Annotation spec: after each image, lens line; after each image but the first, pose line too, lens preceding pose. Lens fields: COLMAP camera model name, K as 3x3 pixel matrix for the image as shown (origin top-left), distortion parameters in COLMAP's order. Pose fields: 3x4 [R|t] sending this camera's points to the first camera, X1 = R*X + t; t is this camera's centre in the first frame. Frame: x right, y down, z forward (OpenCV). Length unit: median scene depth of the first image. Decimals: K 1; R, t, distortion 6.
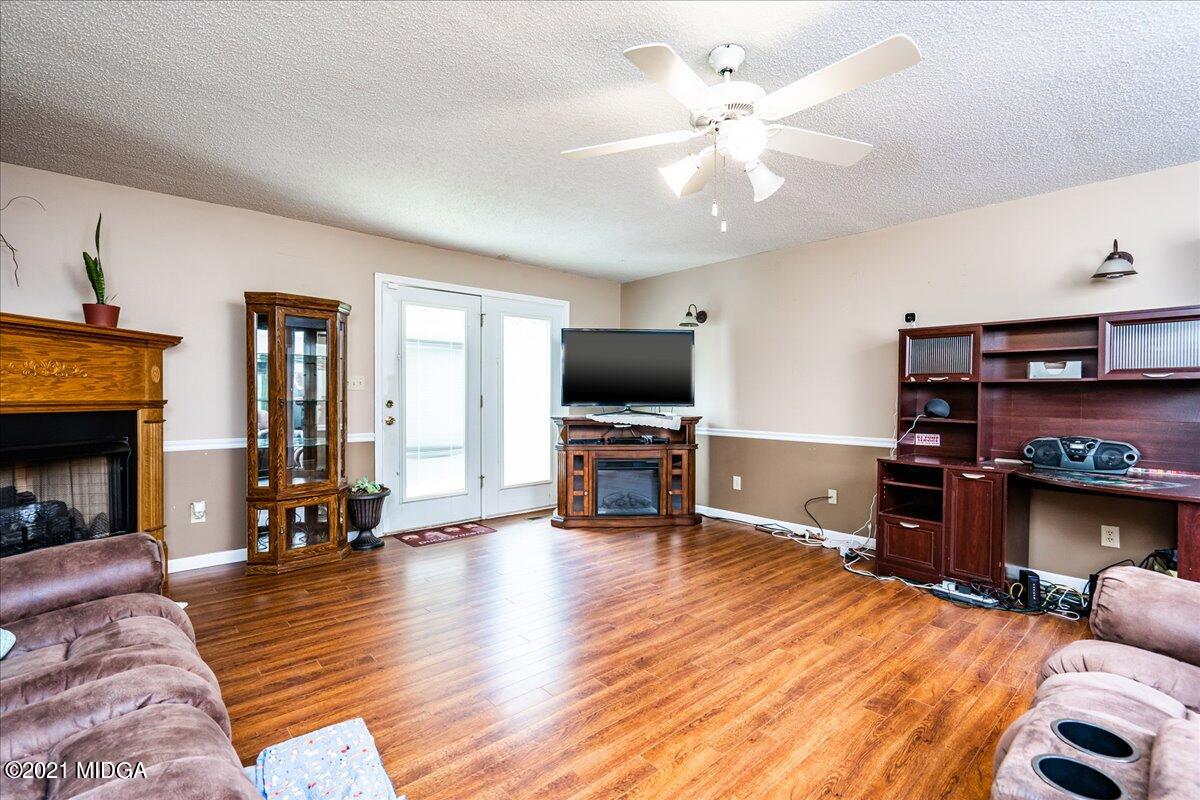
lens RADIAL K [[539.0, 0, 598.6], [0, 539.0, 405.2], [0, 0, 1]] dist [-0.001093, 0.000344]
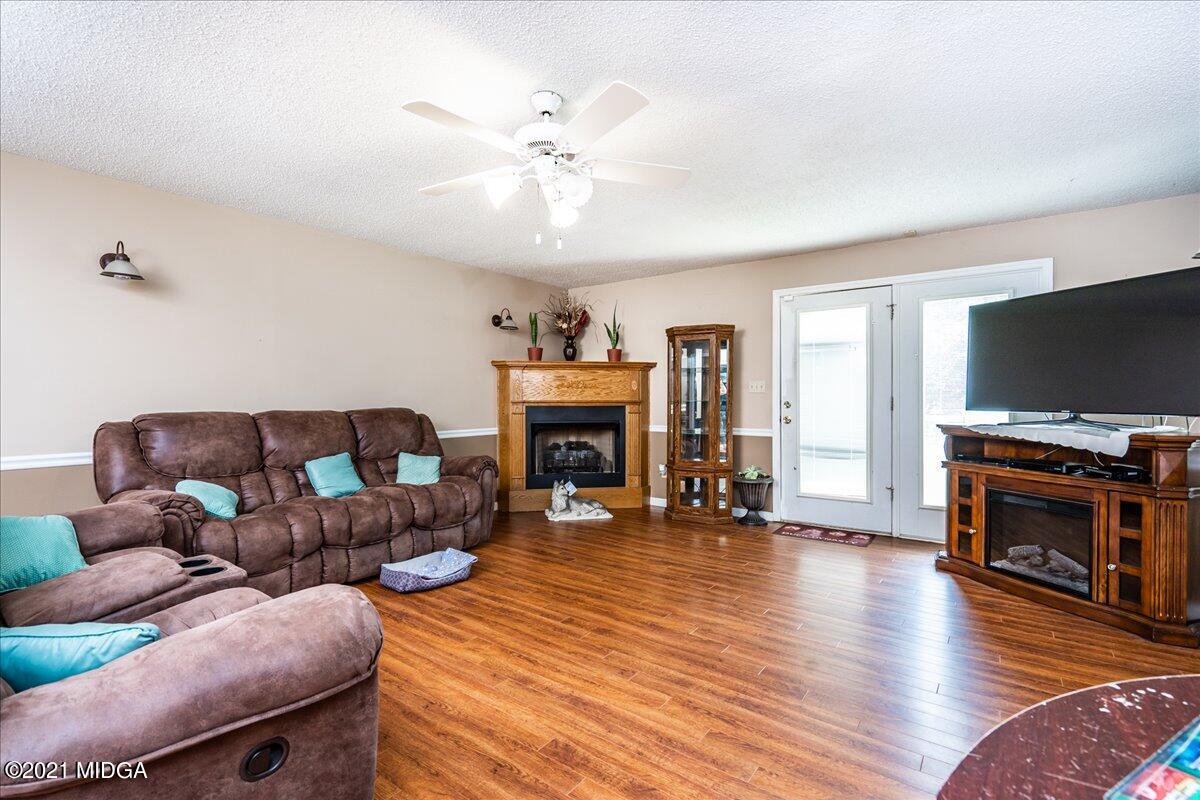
lens RADIAL K [[539.0, 0, 601.2], [0, 539.0, 398.1], [0, 0, 1]] dist [-0.001093, 0.000344]
pose [[0.209853, -0.003826, -0.977726, 0.657431], [-0.015495, 0.999854, -0.007238, -0.001784], [0.977610, 0.016669, 0.209763, 0.414491]]
